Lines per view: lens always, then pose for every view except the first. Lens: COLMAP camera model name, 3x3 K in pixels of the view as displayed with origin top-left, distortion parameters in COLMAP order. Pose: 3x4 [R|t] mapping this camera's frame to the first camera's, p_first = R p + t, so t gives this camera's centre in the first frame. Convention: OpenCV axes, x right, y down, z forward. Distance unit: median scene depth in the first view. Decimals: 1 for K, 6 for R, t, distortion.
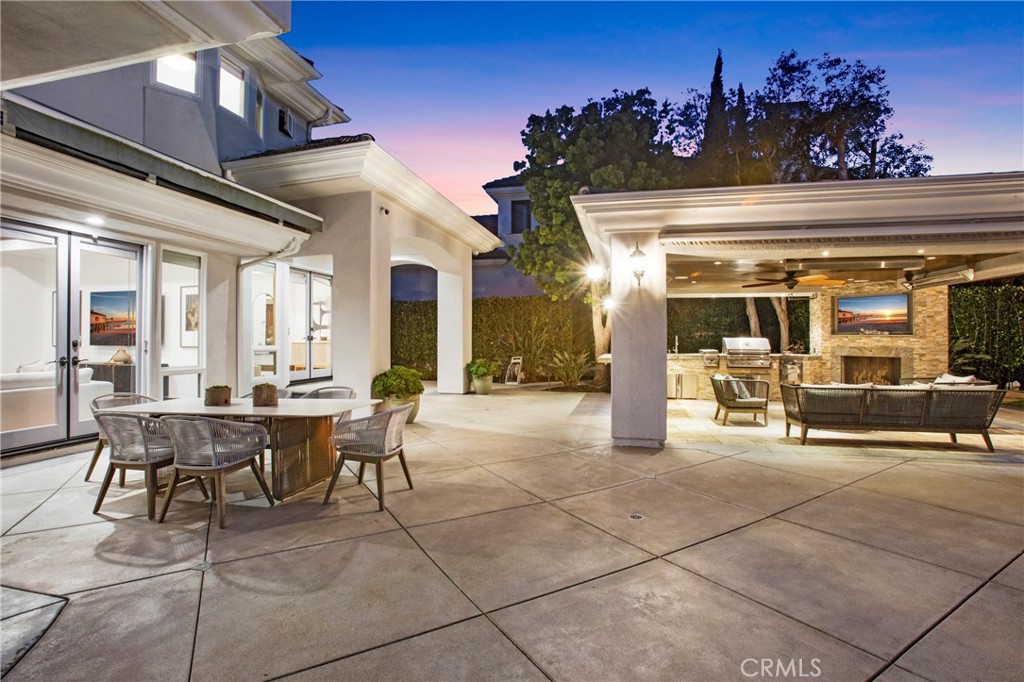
lens RADIAL K [[475.5, 0, 507.4], [0, 475.5, 335.4], [0, 0, 1]] dist [-0.066643, 0.030505]
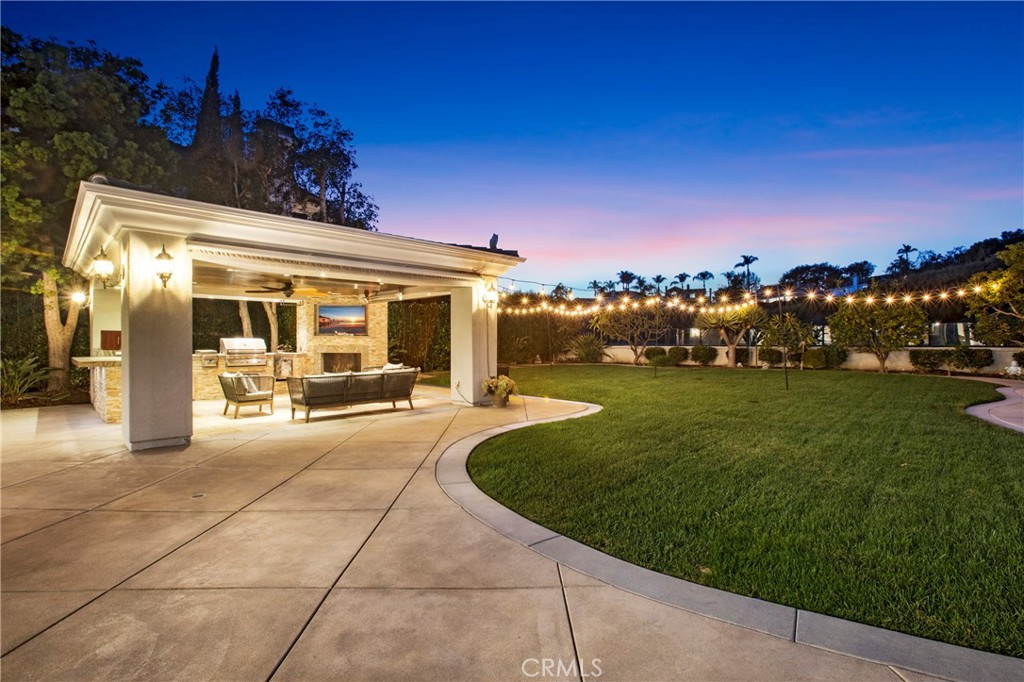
lens RADIAL K [[486.1, 0, 493.0], [0, 486.1, 344.0], [0, 0, 1]] dist [-0.024800, 0.000963]
pose [[0.543476, -0.009148, 0.839375, -0.129899], [-0.006726, 0.999861, 0.015252, -0.002862], [-0.839398, -0.013934, 0.543338, -0.097129]]
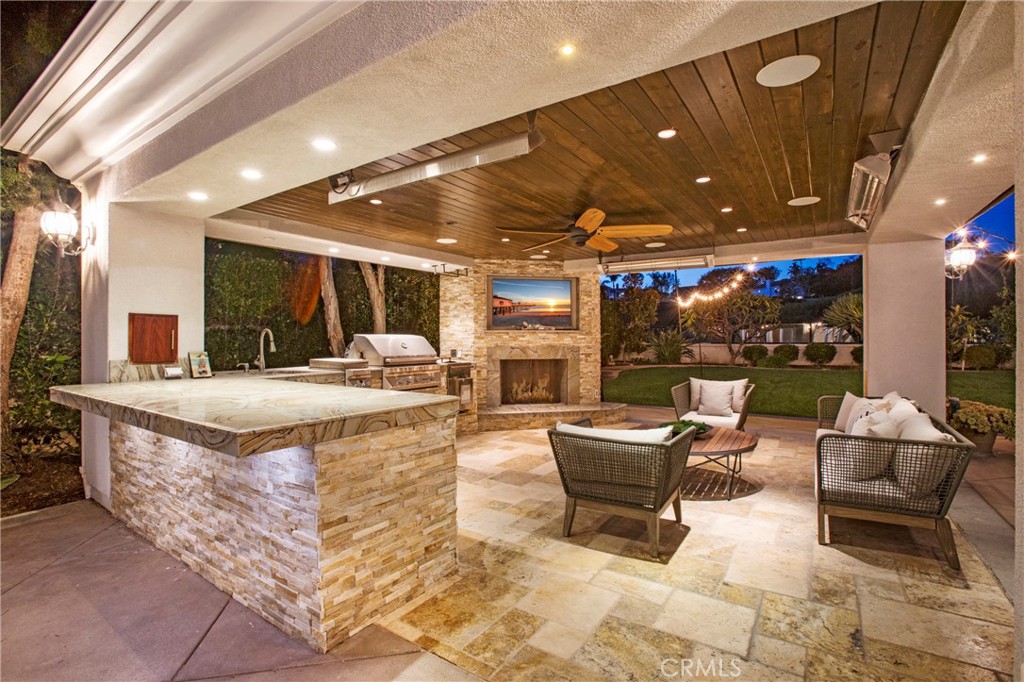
lens RADIAL K [[475.5, 0, 507.4], [0, 475.5, 335.4], [0, 0, 1]] dist [-0.066643, 0.030505]
pose [[0.350984, 0.000109, 0.936382, 0.045700], [-0.004678, 0.999988, 0.001637, 0.006218], [-0.936370, -0.004956, 0.350980, 0.826837]]
